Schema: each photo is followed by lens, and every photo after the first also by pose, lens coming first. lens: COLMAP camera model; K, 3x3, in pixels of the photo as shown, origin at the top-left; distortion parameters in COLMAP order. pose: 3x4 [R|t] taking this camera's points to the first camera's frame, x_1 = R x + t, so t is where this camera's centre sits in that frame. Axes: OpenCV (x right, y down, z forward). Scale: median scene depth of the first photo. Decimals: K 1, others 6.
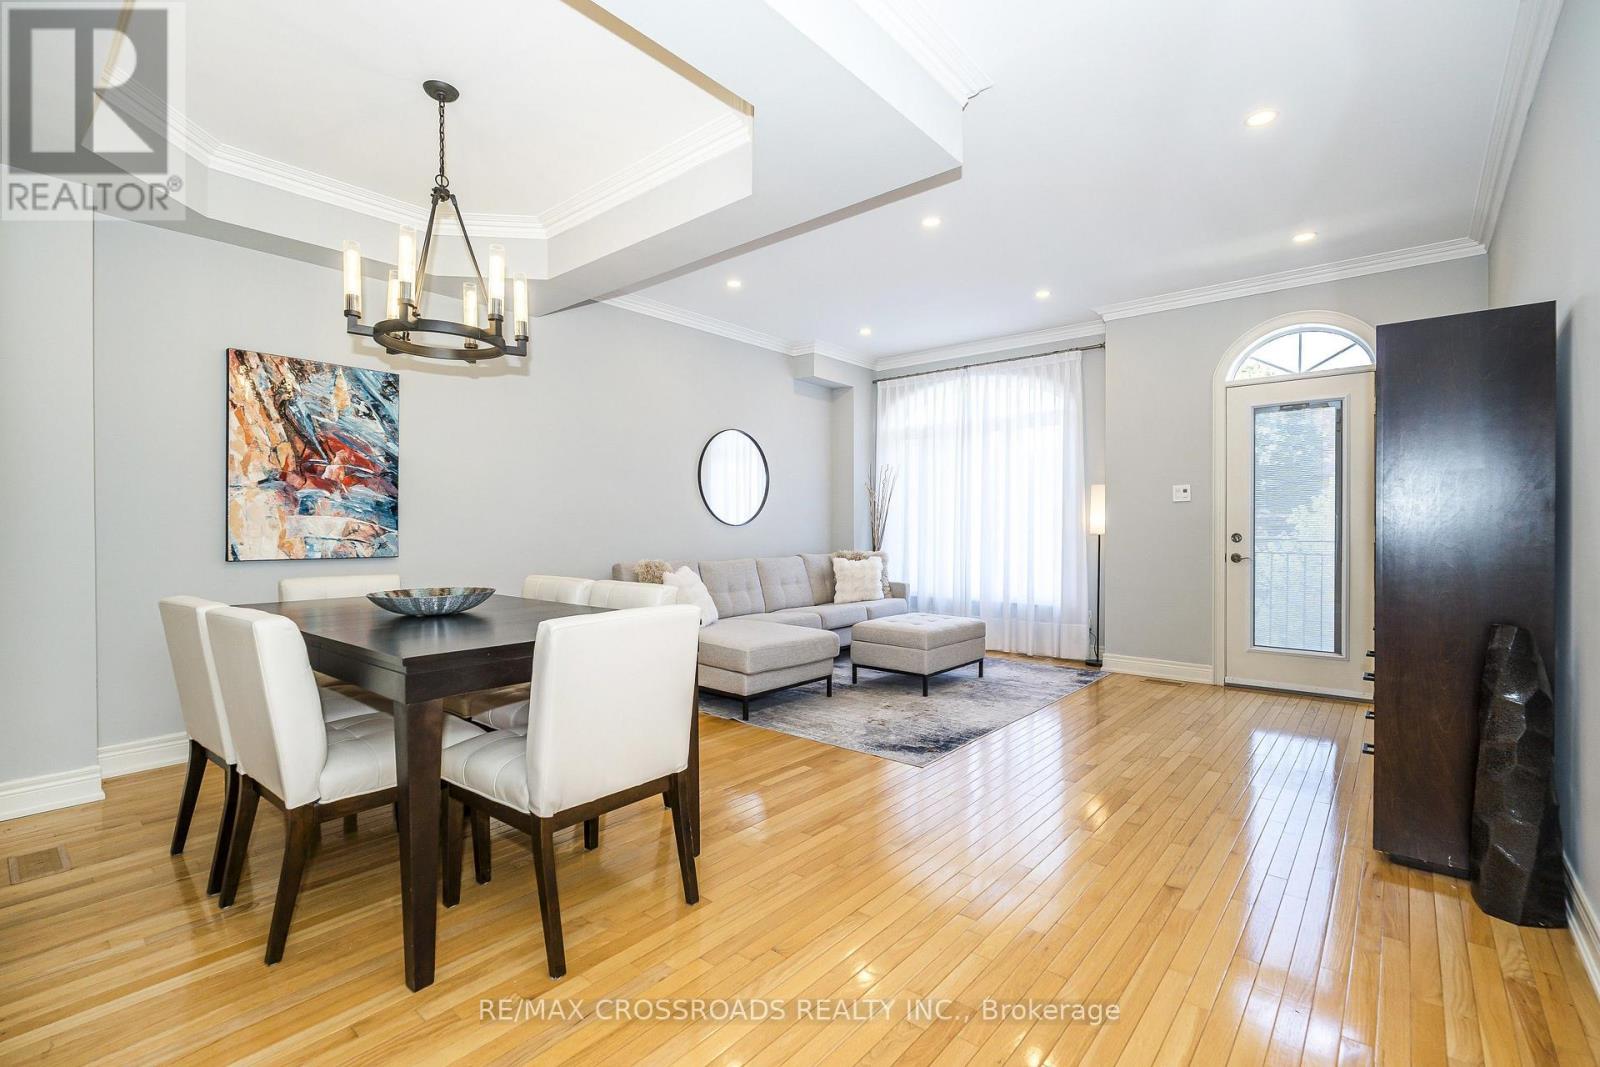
lens RADIAL K [[686.9, 0, 811.3], [0, 686.9, 539.2], [0, 0, 1]] dist [-0.001449, -0.000502]
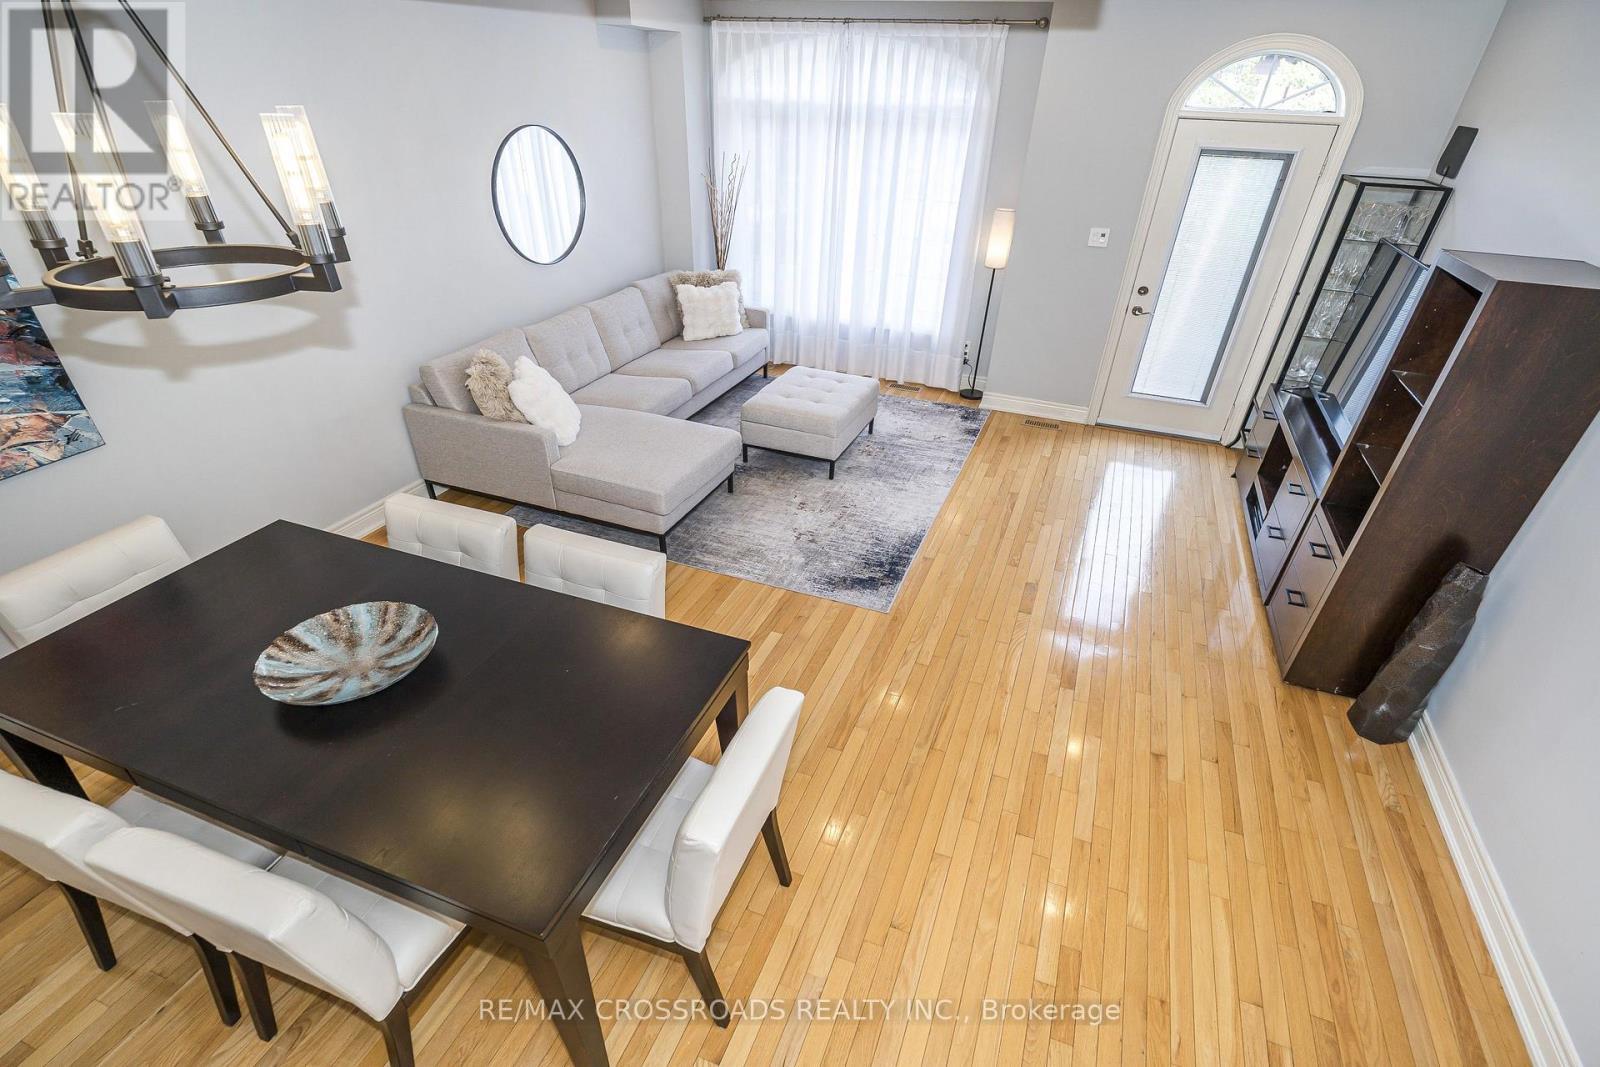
lens RADIAL K [[725.5, 0, 802.7], [0, 725.5, 529.9], [0, 0, 1]] dist [-0.003536, 0.000351]
pose [[0.943182, -0.186276, 0.275153, -0.182057], [0.015181, 0.851375, 0.524338, -0.268993], [-0.331930, -0.490369, 0.805829, 0.182254]]
